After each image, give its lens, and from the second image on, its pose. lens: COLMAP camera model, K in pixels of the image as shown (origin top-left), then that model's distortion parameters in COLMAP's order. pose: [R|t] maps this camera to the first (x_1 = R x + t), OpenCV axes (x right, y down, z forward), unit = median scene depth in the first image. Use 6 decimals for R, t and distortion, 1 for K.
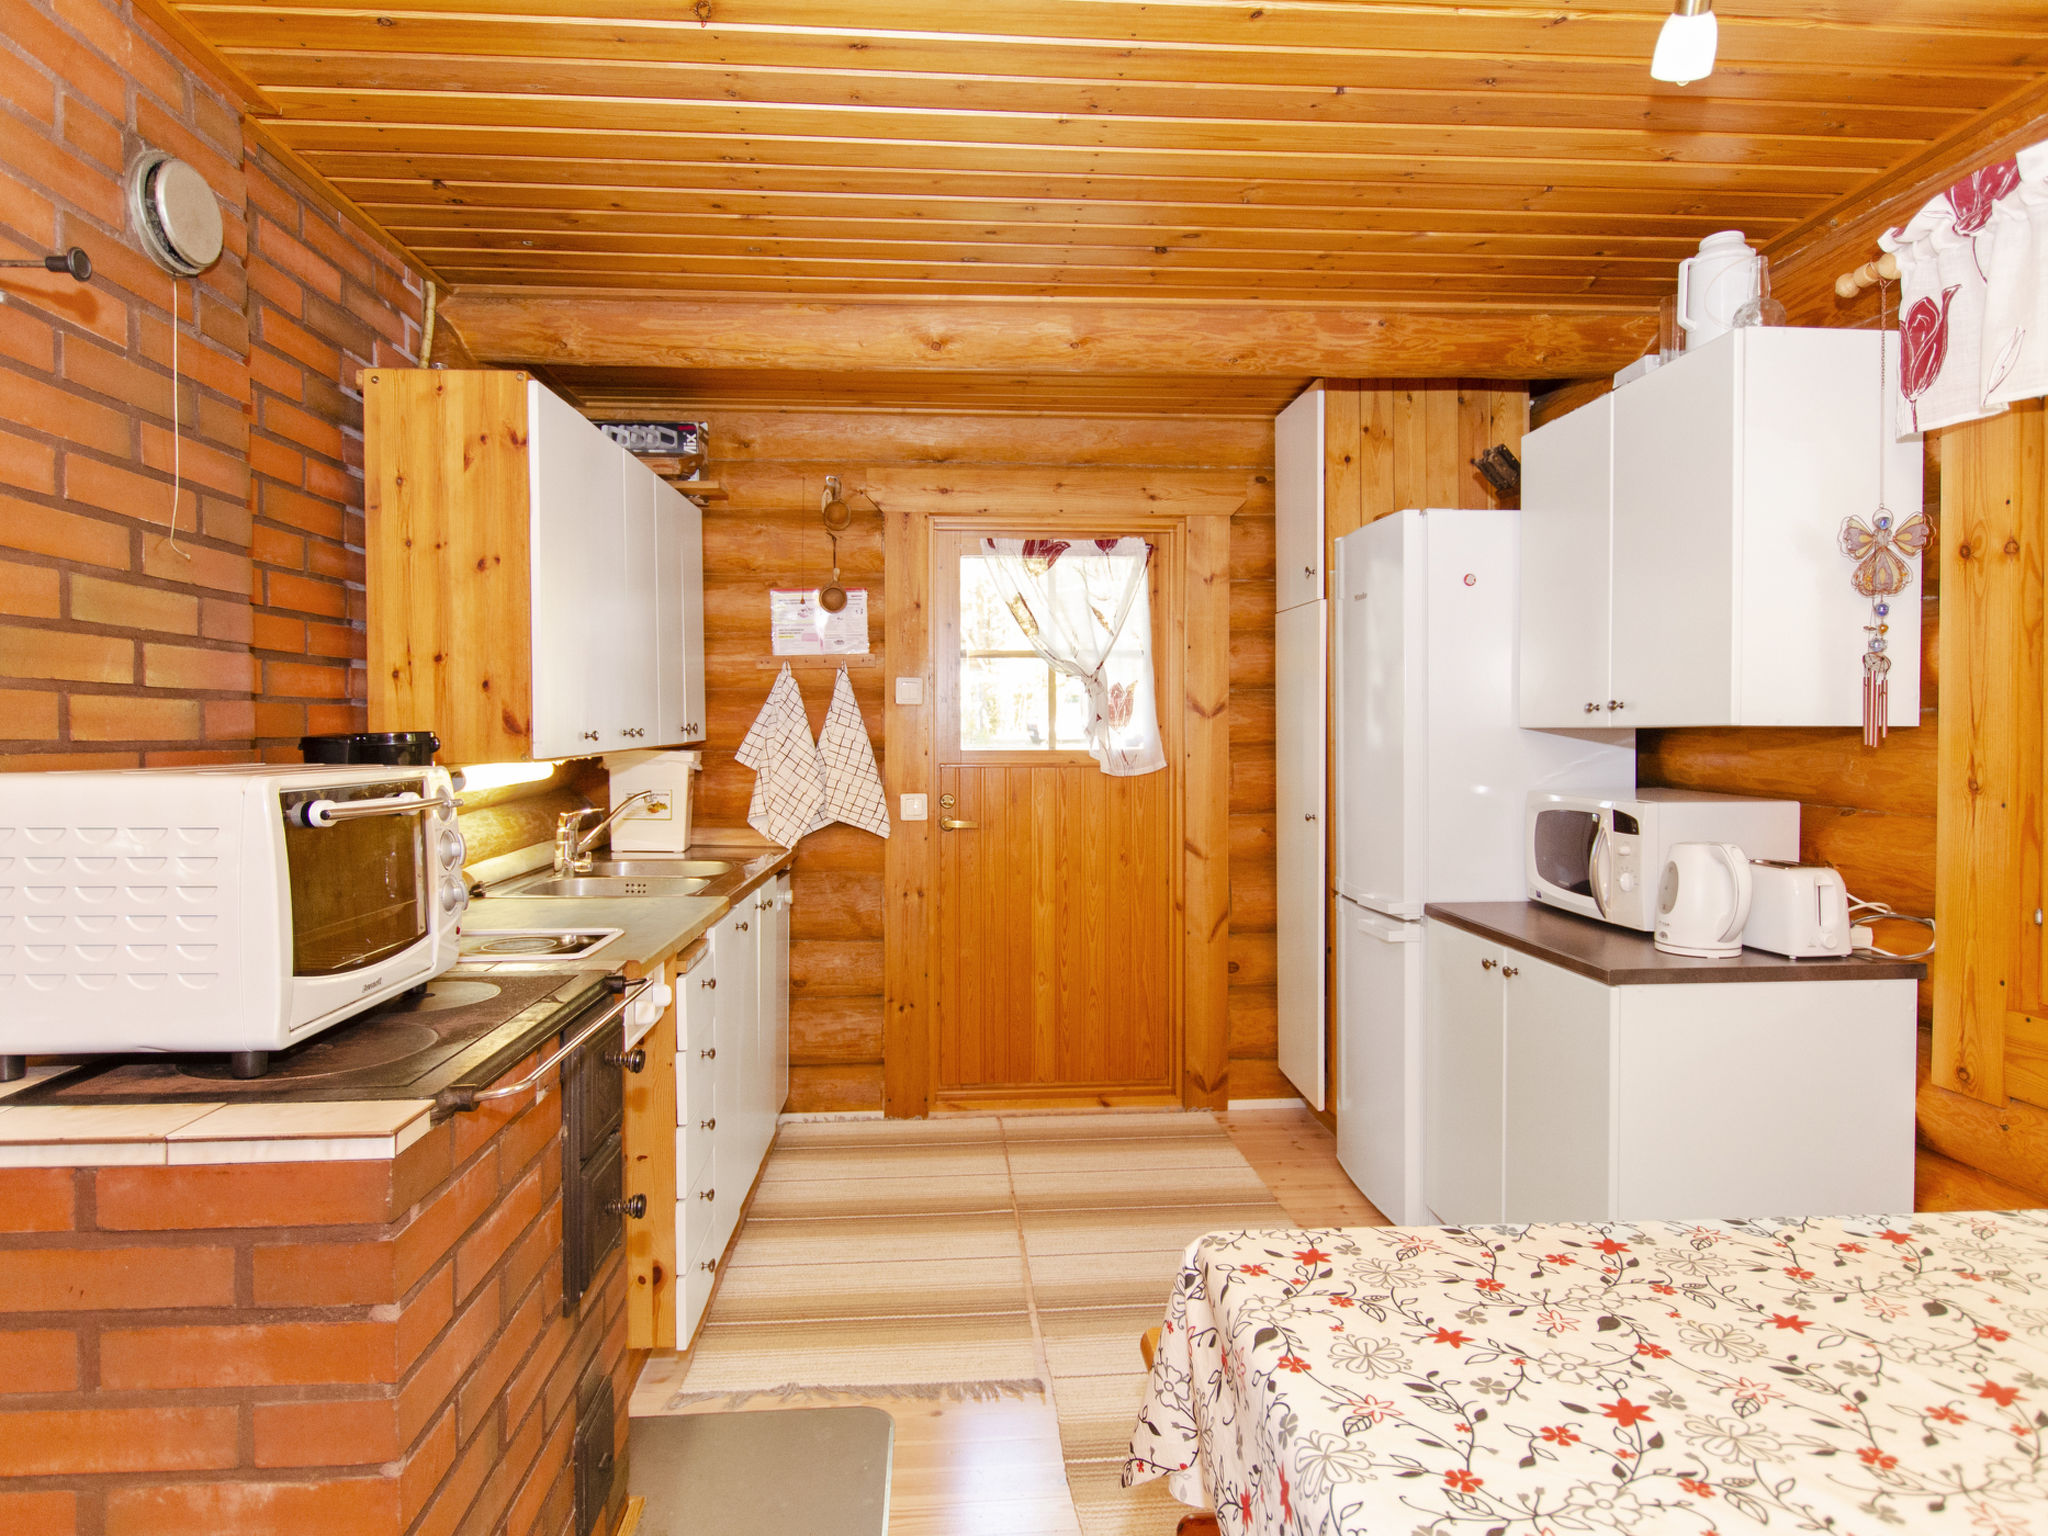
lens RADIAL K [[1266.4, 0, 1030.3], [0, 1266.4, 757.9], [0, 0, 1]] dist [-0.002745, -0.001416]
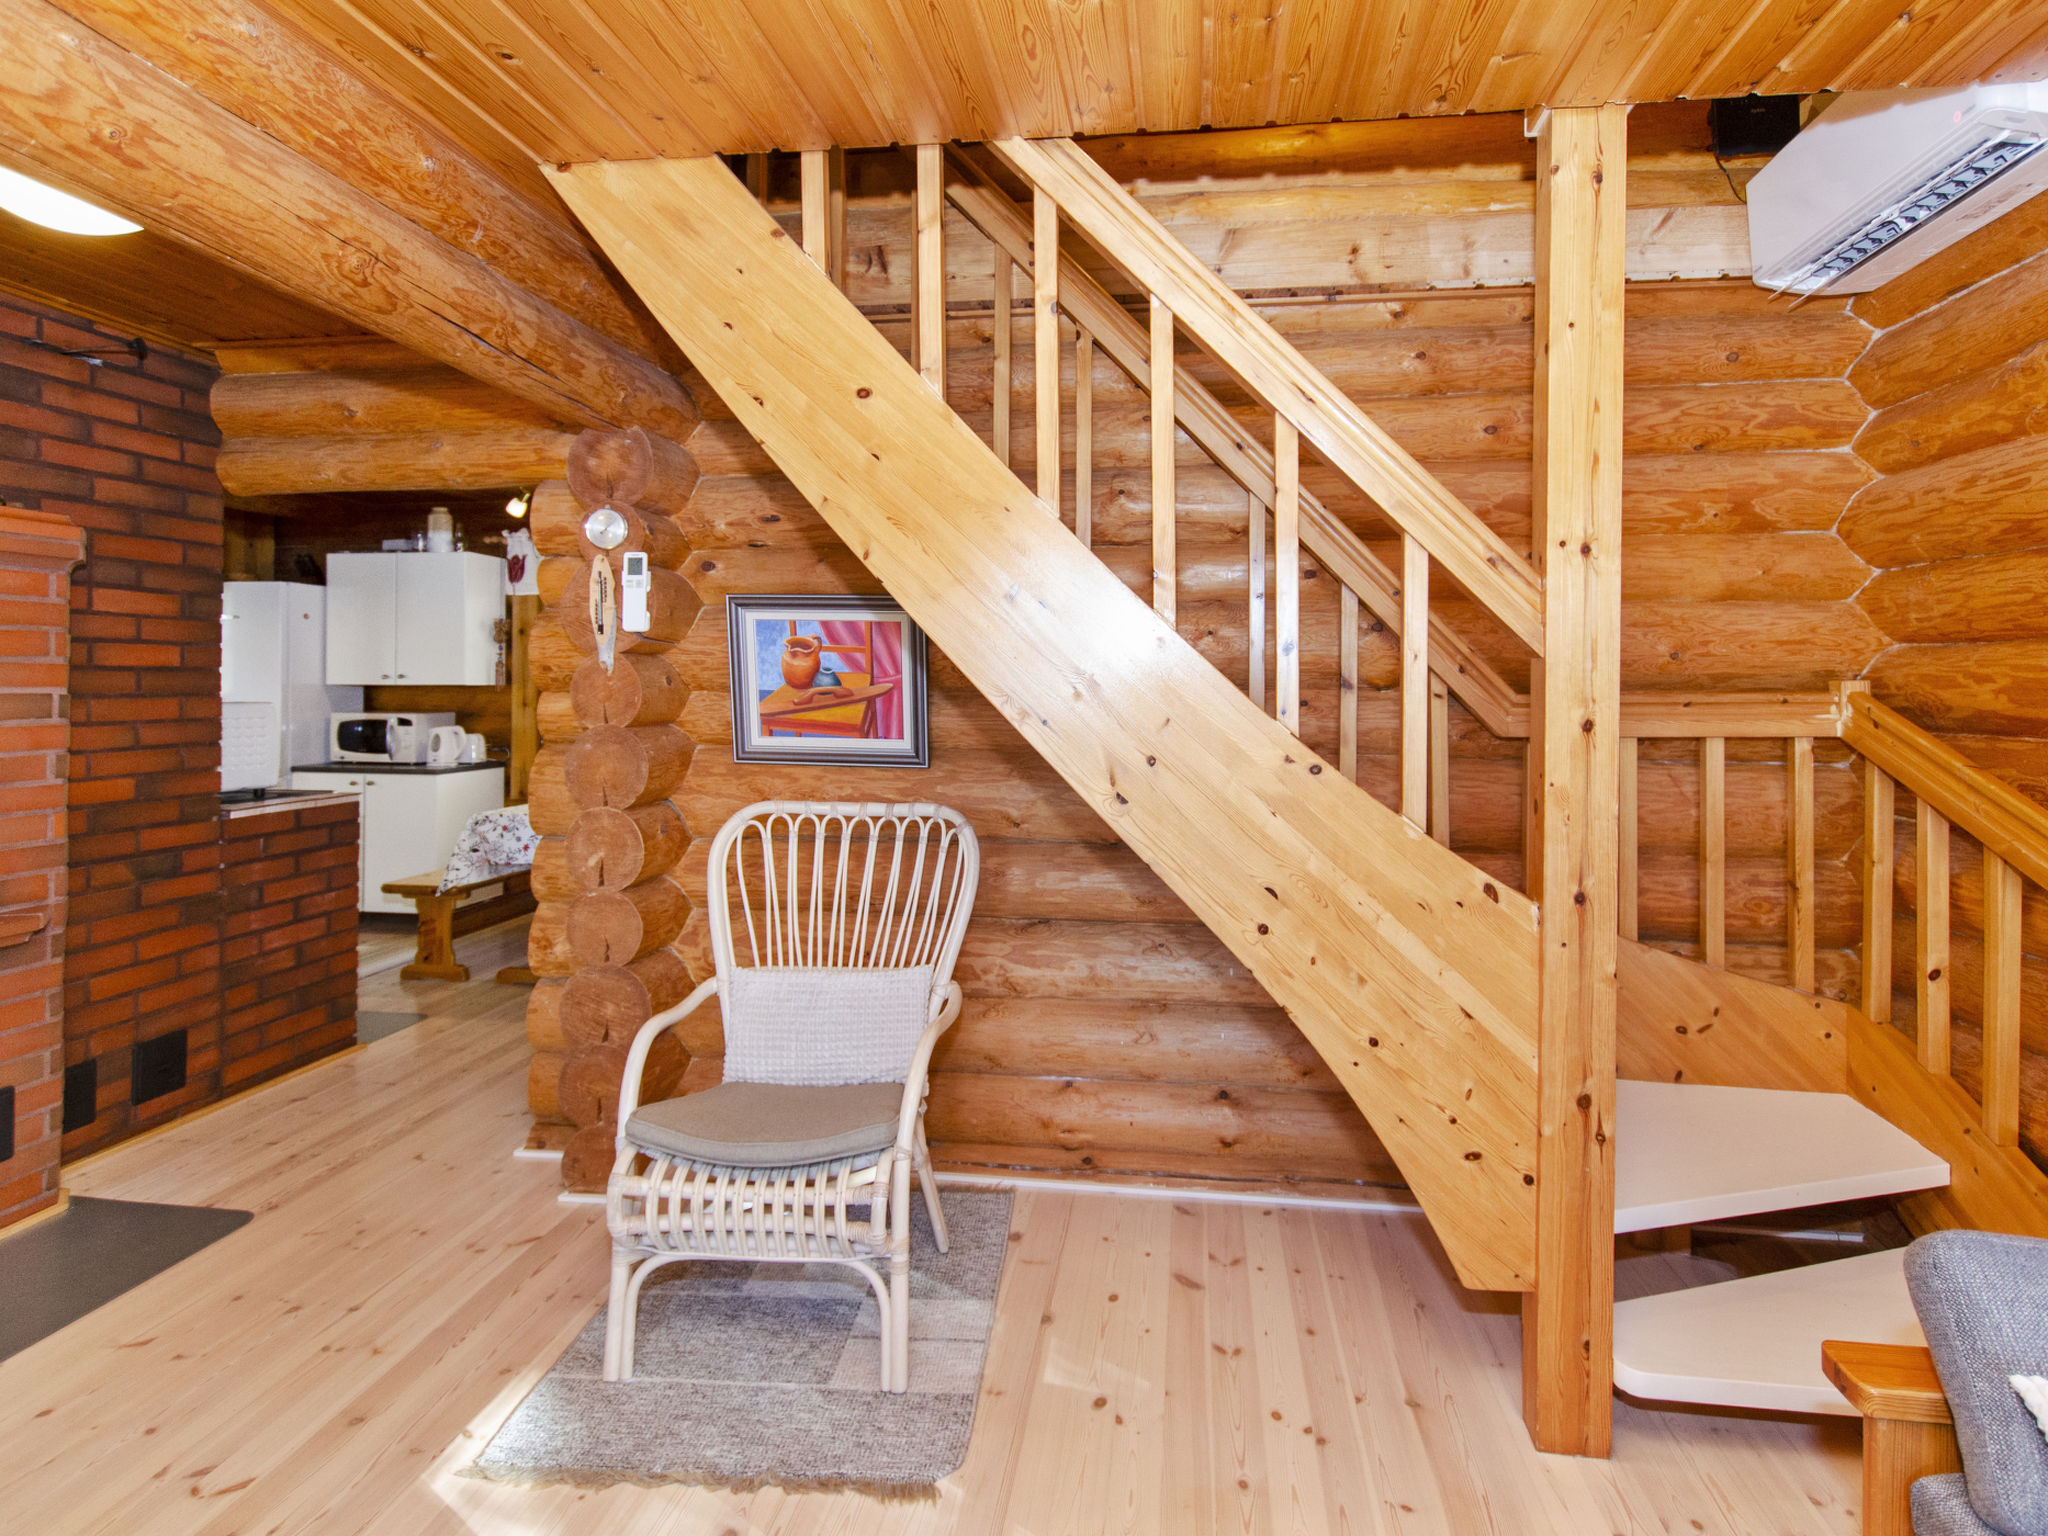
lens RADIAL K [[1136.5, 0, 1040.7], [0, 1136.5, 684.2], [0, 0, 1]] dist [0.016121, -0.009325]
pose [[0.210851, 0.006447, 0.977497, -1.037283], [0.013282, 0.999867, -0.009459, 0.009630], [-0.977428, 0.014978, 0.210737, -0.518382]]
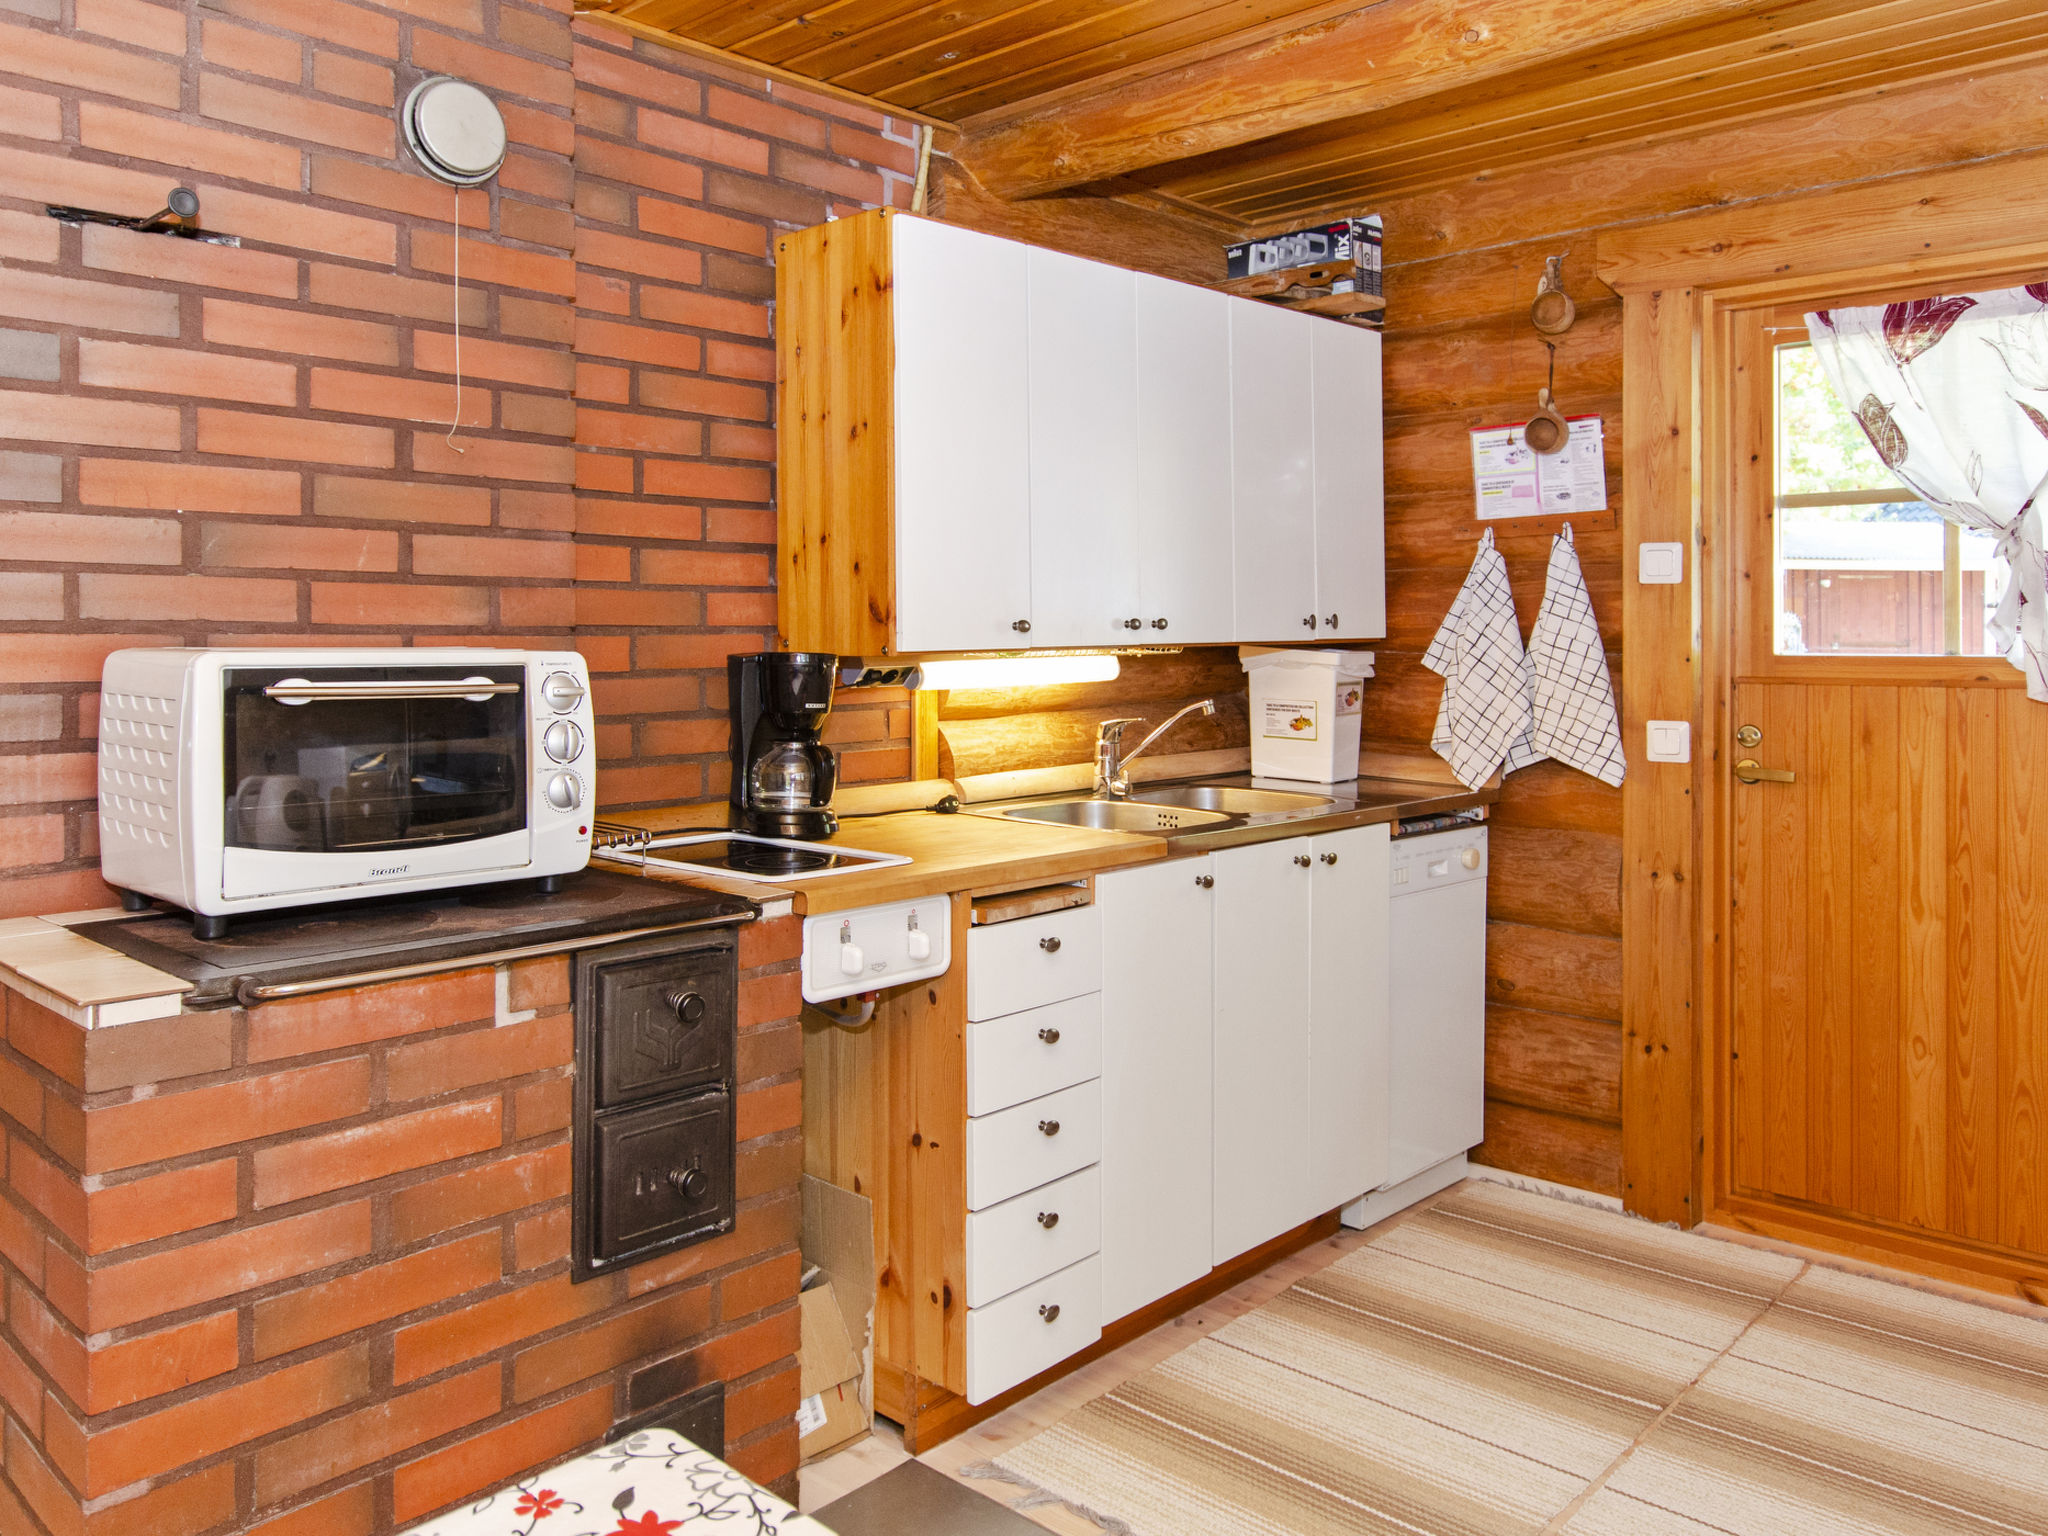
lens RADIAL K [[1557.5, 0, 1009.9], [0, 1557.5, 632.4], [0, 0, 1]] dist [0.006525, -0.004437]
pose [[0.672211, -0.000353, -0.740360, 0.280539], [-0.018343, 0.999685, -0.017131, 0.002846], [0.740132, 0.025096, 0.671993, 0.216984]]
